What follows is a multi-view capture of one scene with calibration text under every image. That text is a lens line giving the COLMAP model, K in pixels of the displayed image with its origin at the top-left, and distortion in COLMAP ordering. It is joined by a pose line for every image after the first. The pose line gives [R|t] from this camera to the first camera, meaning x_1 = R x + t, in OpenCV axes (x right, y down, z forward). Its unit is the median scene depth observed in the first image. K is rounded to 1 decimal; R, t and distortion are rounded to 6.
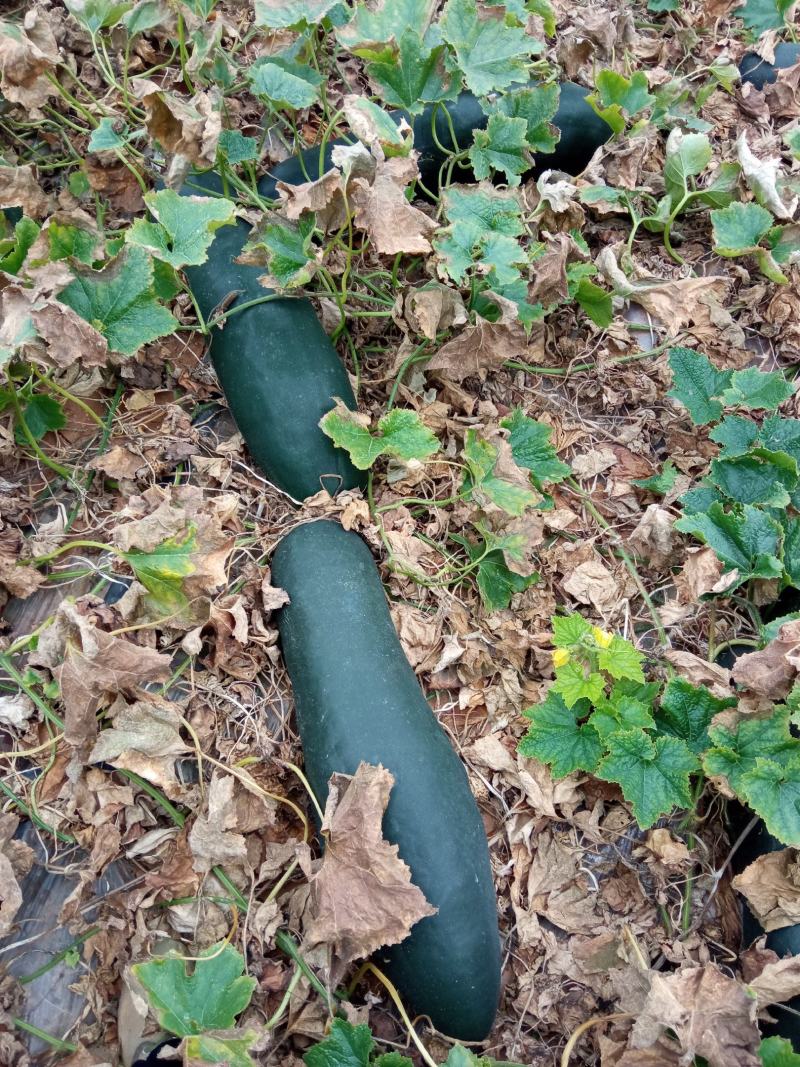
lens RADIAL K [[837.1, 0, 400.0], [0, 837.1, 533.5], [0, 0, 1]] dist [0.153486, -0.305834]
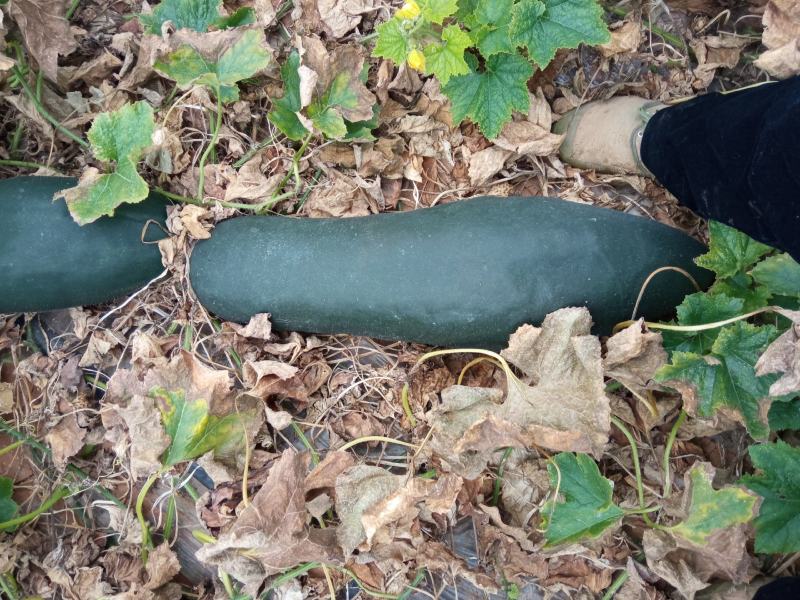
lens RADIAL K [[628.2, 0, 400.0], [0, 628.2, 300.0], [0, 0, 1]] dist [0.070842, -0.132782]
pose [[0.320189, -0.945268, -0.062835, -0.023405], [0.906709, 0.286558, 0.309457, -0.009071], [-0.274514, -0.156058, 0.948835, 0.276049]]
